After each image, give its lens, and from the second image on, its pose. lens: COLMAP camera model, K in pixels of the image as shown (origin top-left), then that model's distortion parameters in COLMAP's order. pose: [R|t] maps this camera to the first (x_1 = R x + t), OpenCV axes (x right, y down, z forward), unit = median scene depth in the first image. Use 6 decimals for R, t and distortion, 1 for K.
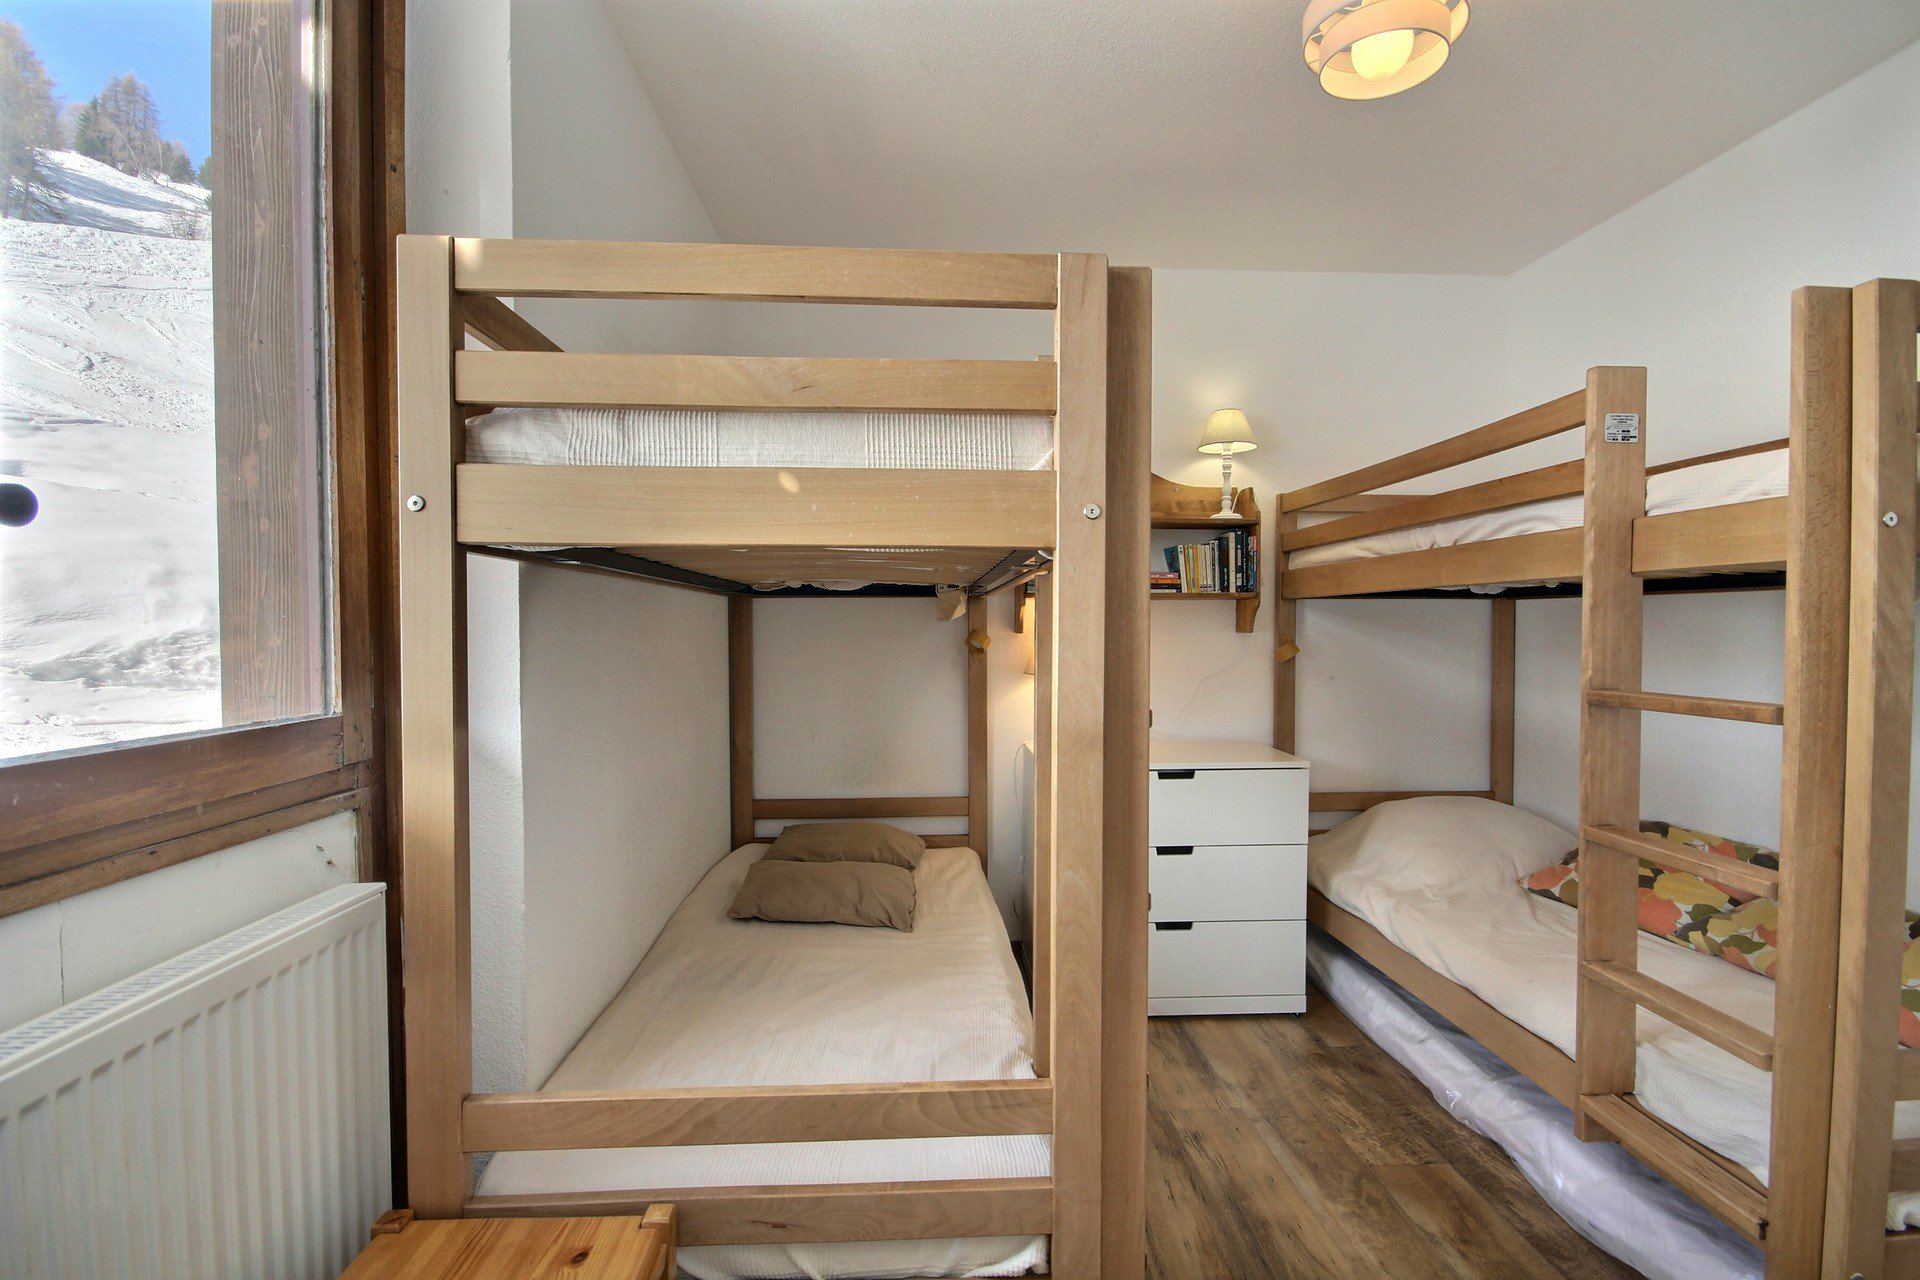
lens RADIAL K [[891.3, 0, 957.1], [0, 891.3, 647.5], [0, 0, 1]] dist [-0.002252, -0.002087]
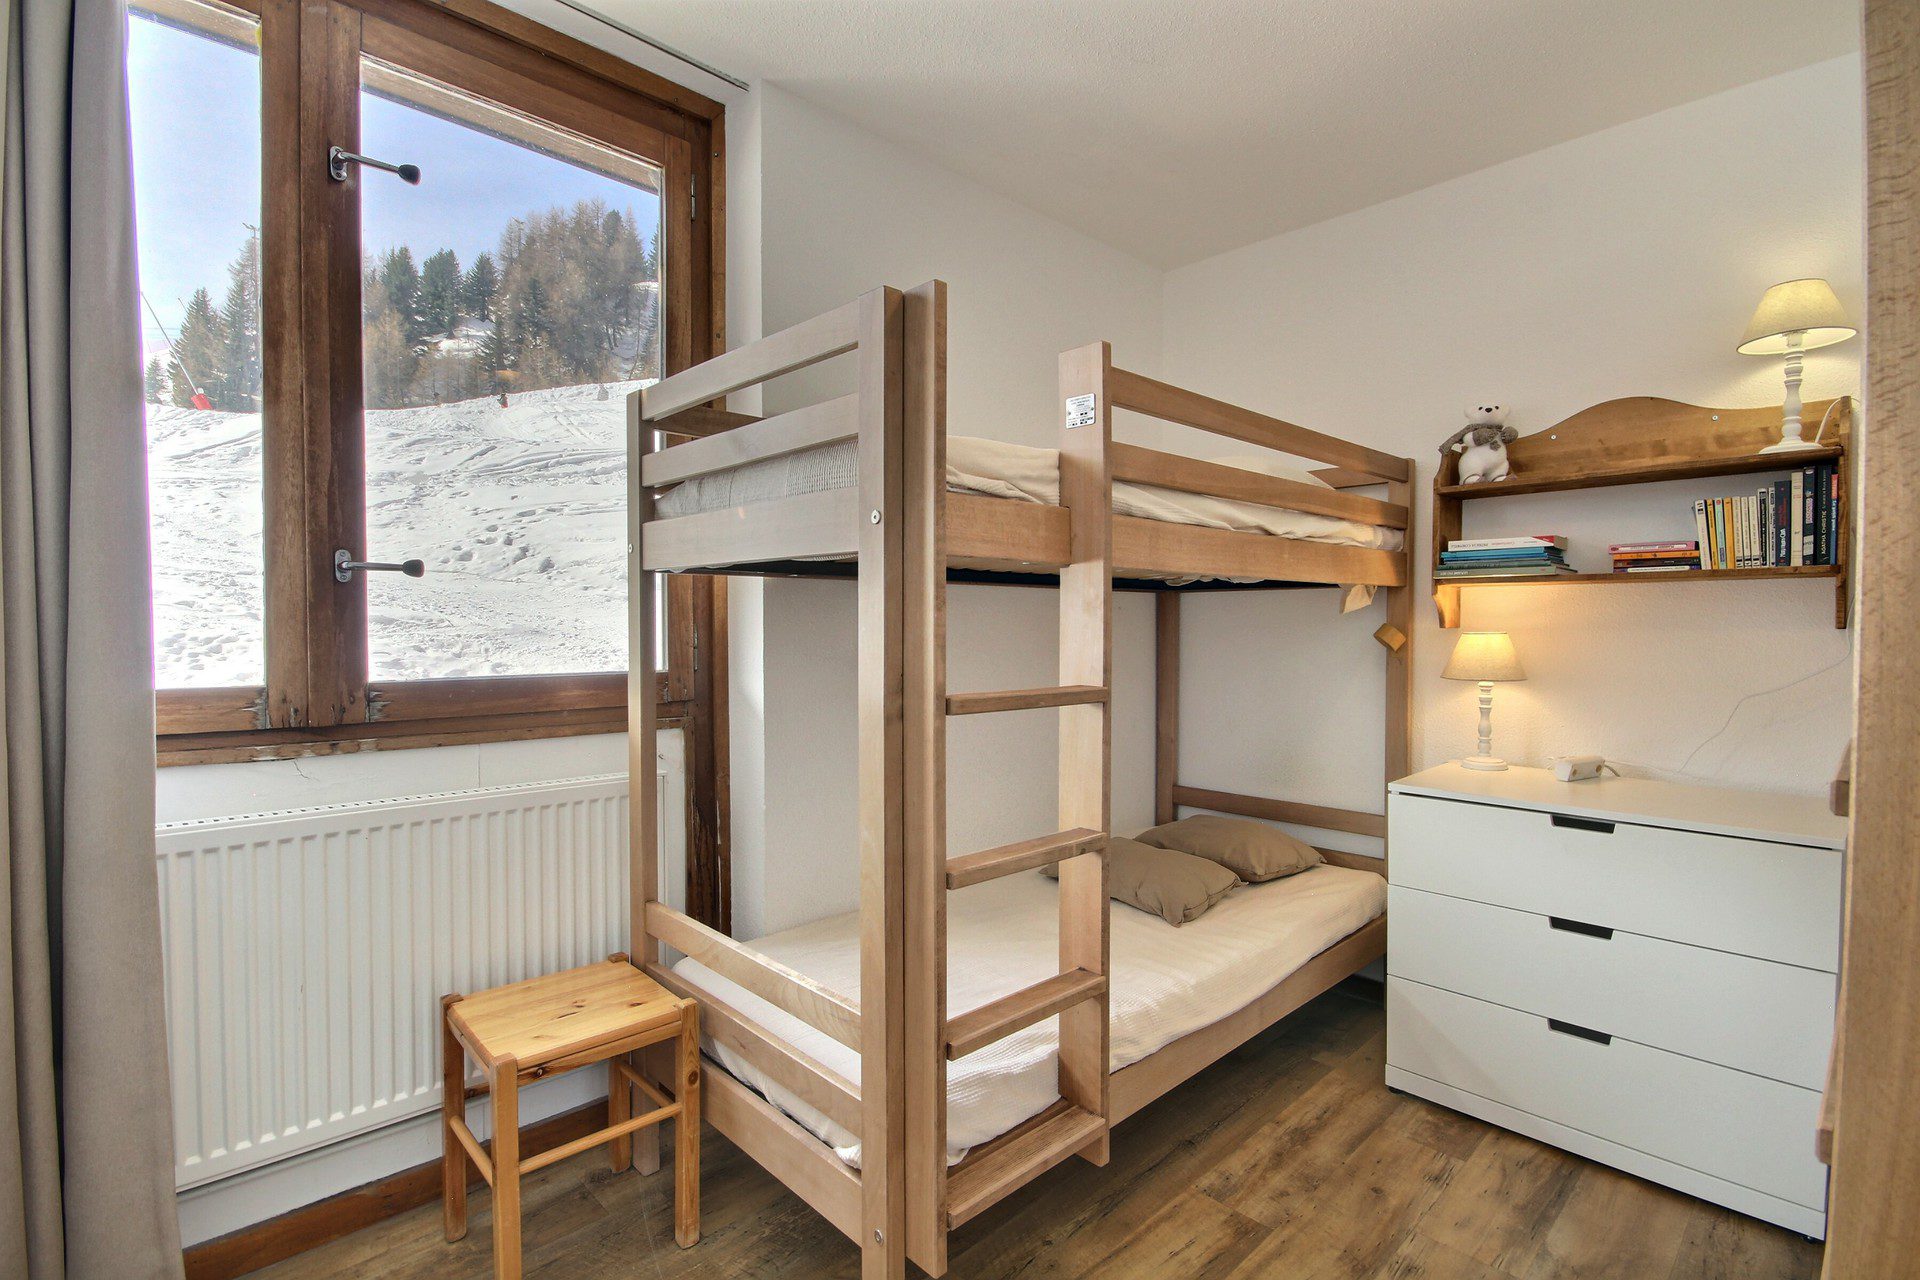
lens RADIAL K [[891.3, 0, 960.9], [0, 891.3, 645.4], [0, 0, 1]] dist [-0.002252, -0.002087]
pose [[0.654035, 0.019588, -0.756210, 0.400488], [-0.017433, 0.999789, 0.010820, -0.000973], [0.756263, 0.006107, 0.654239, 0.126189]]
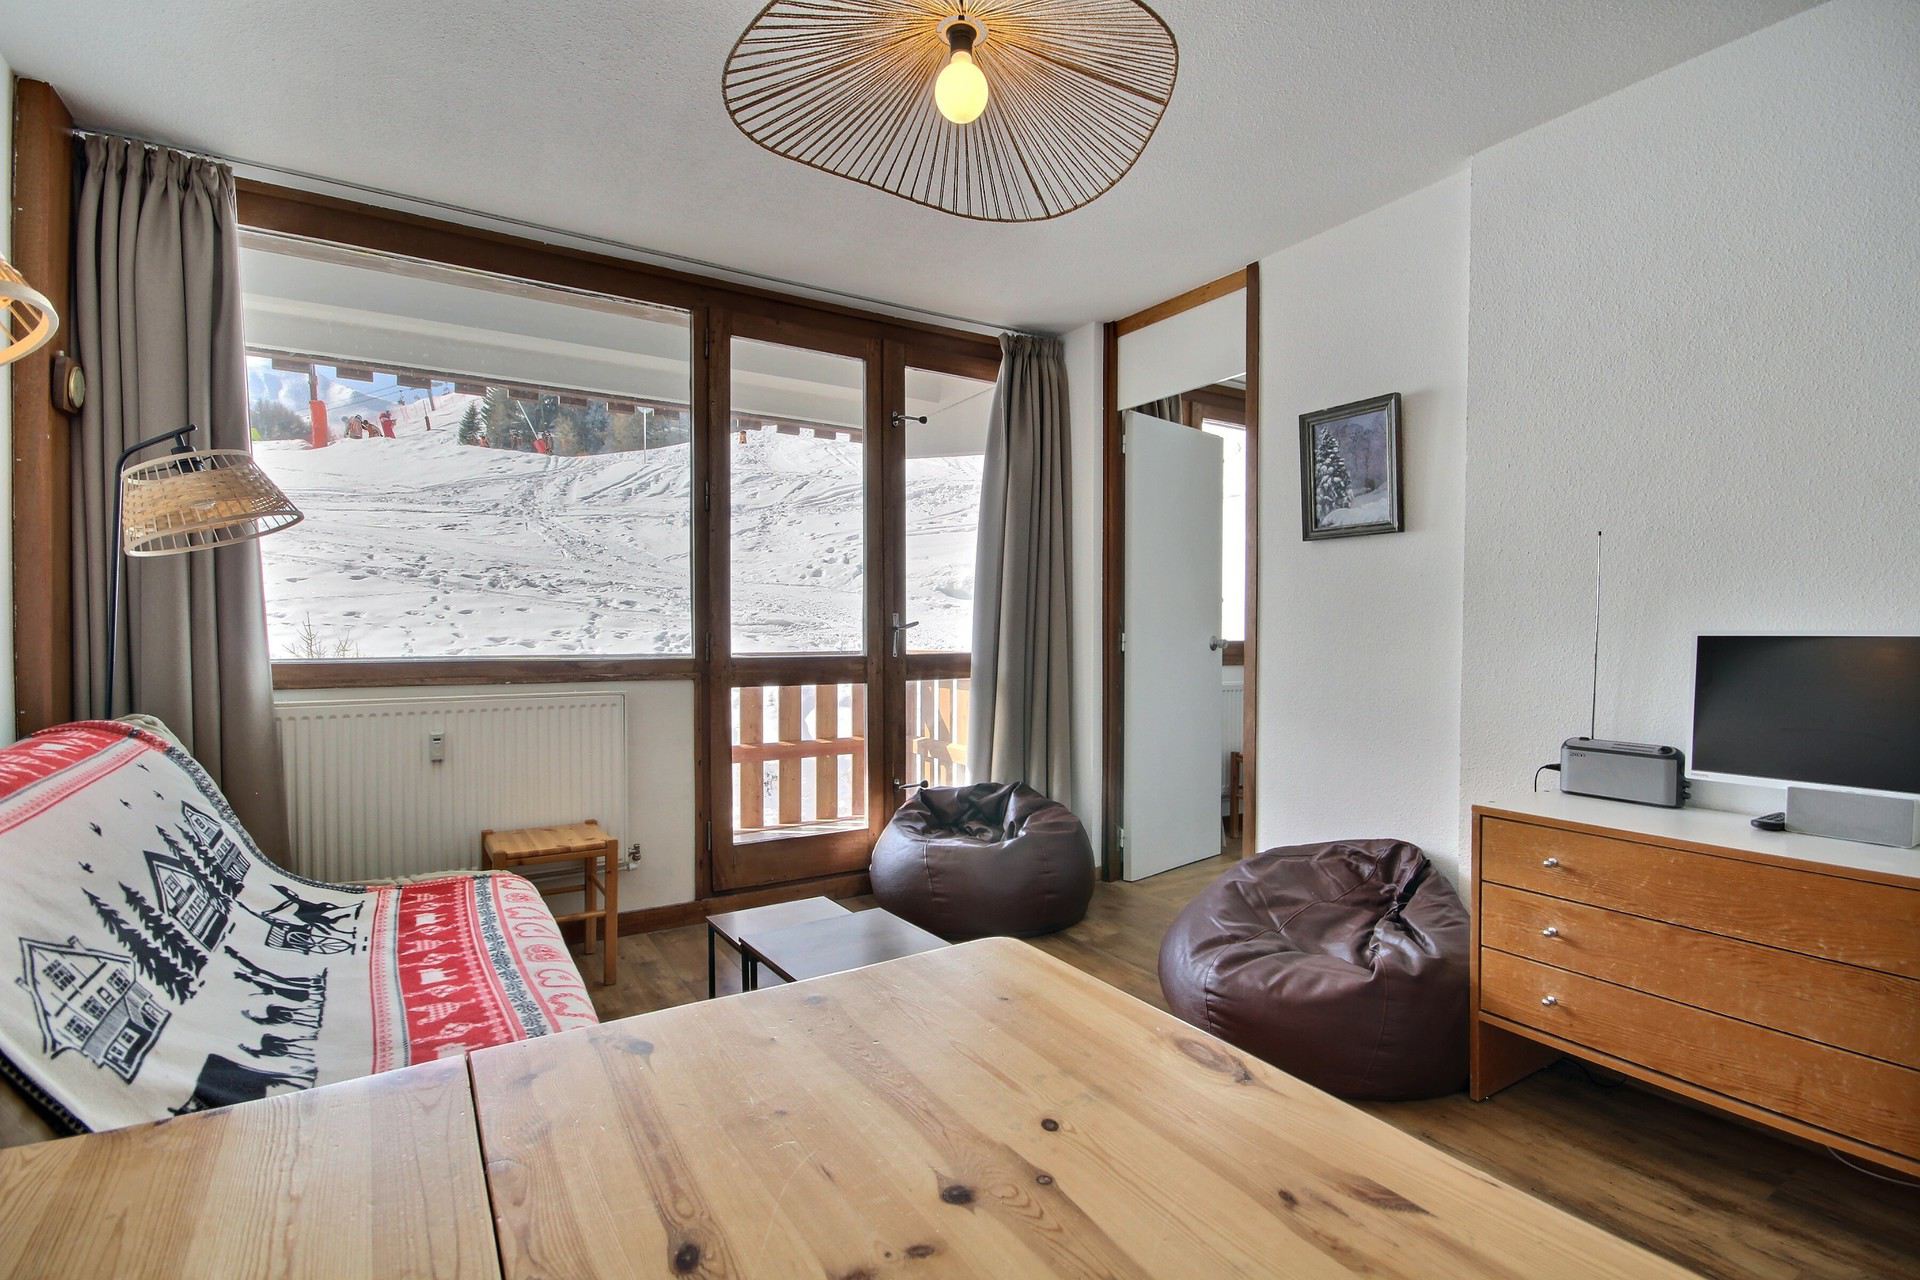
lens RADIAL K [[891.3, 0, 954.4], [0, 891.3, 641.8], [0, 0, 1]] dist [-0.002252, -0.002087]
pose [[0.473665, 0.015792, -0.880563, 0.455118], [-0.022961, 0.999721, 0.005579, 0.003092], [0.880406, 0.017576, 0.473895, 0.015401]]
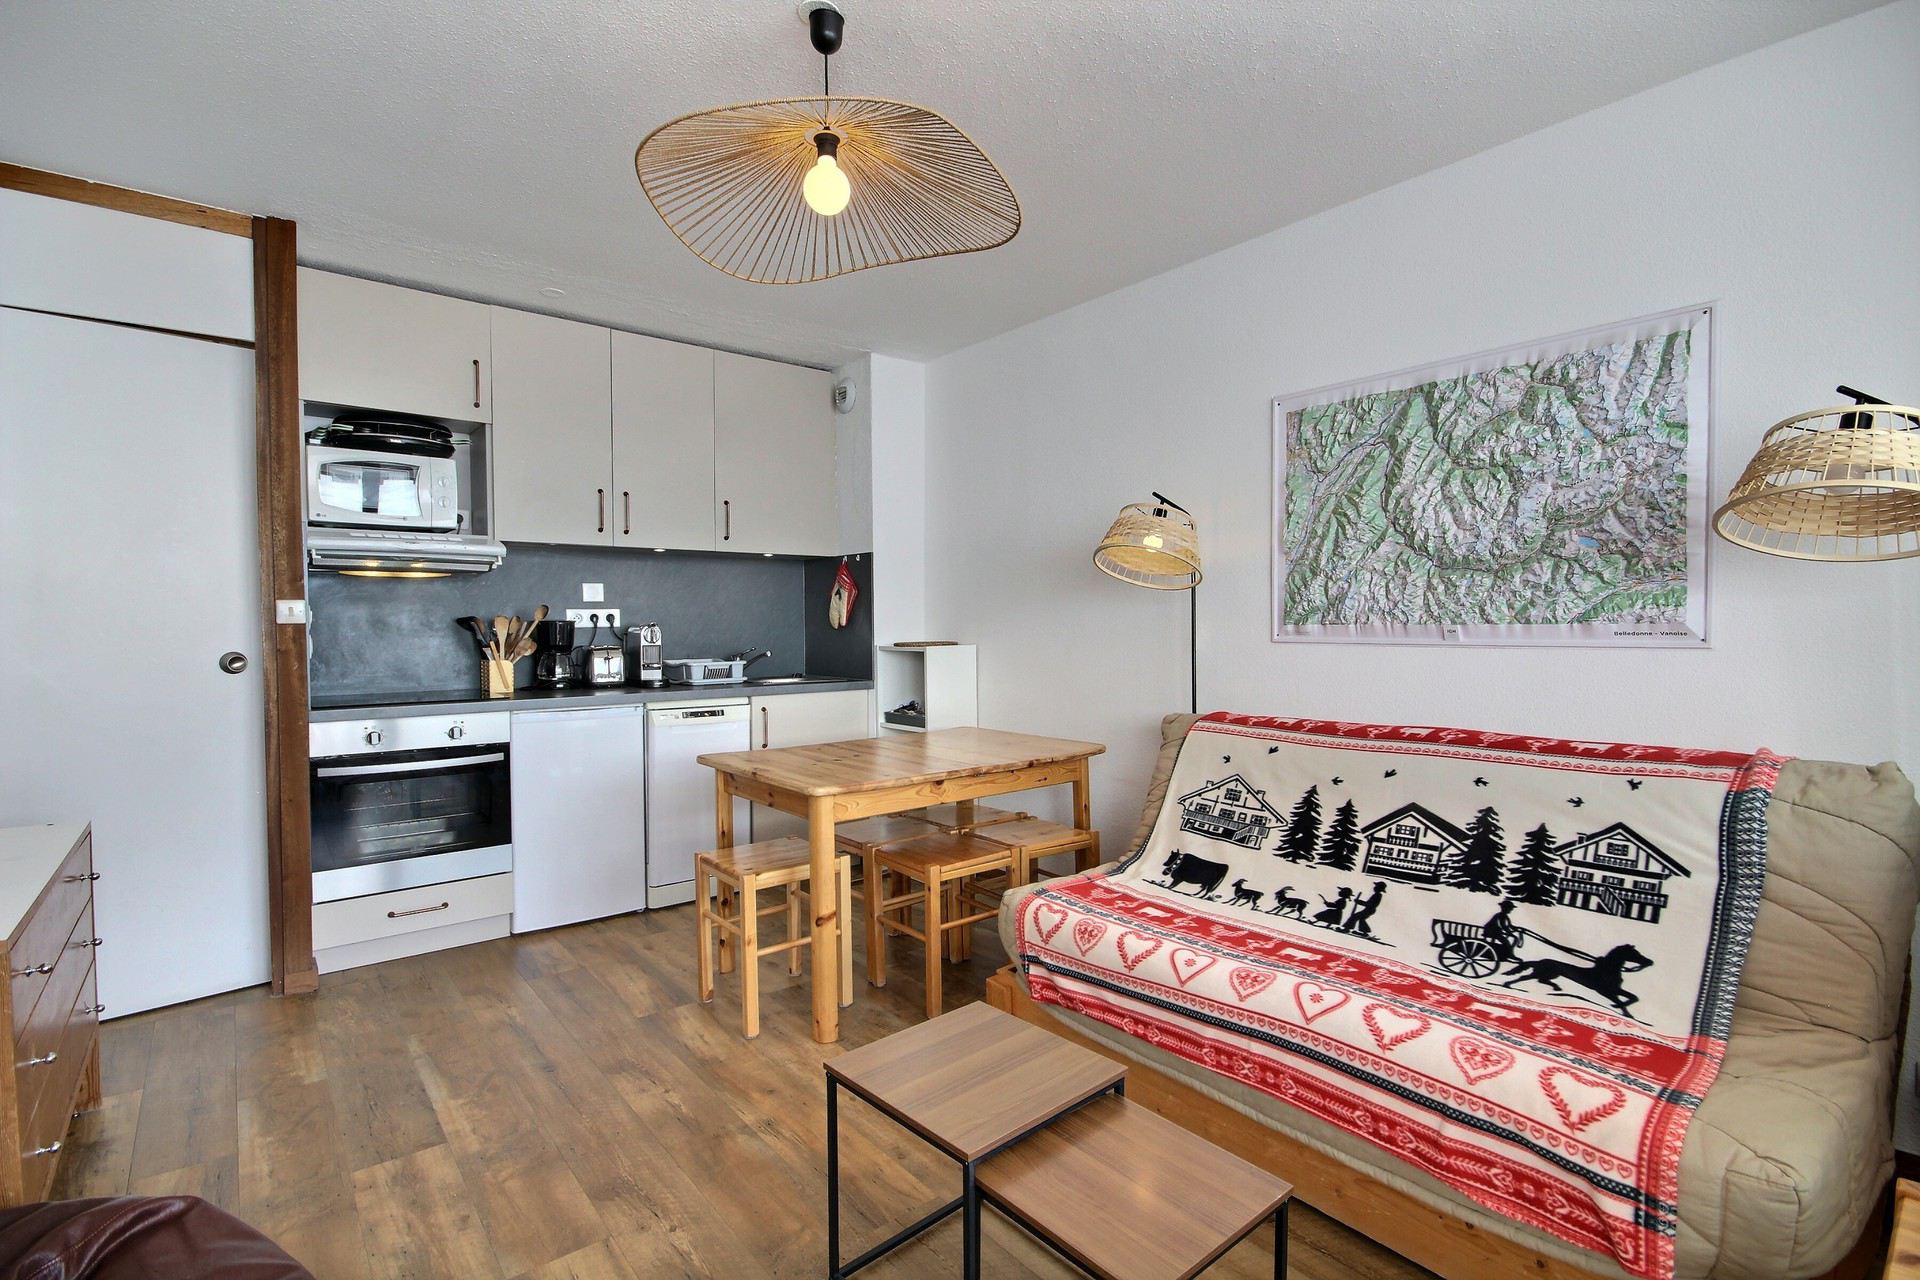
lens RADIAL K [[891.3, 0, 964.4], [0, 891.3, 646.3], [0, 0, 1]] dist [-0.002252, -0.002087]
pose [[-0.587098, -0.015016, 0.809376, 0.342668], [0.023979, 0.999067, 0.035928, -0.000015], [-0.809161, 0.040501, -0.586190, 0.075027]]
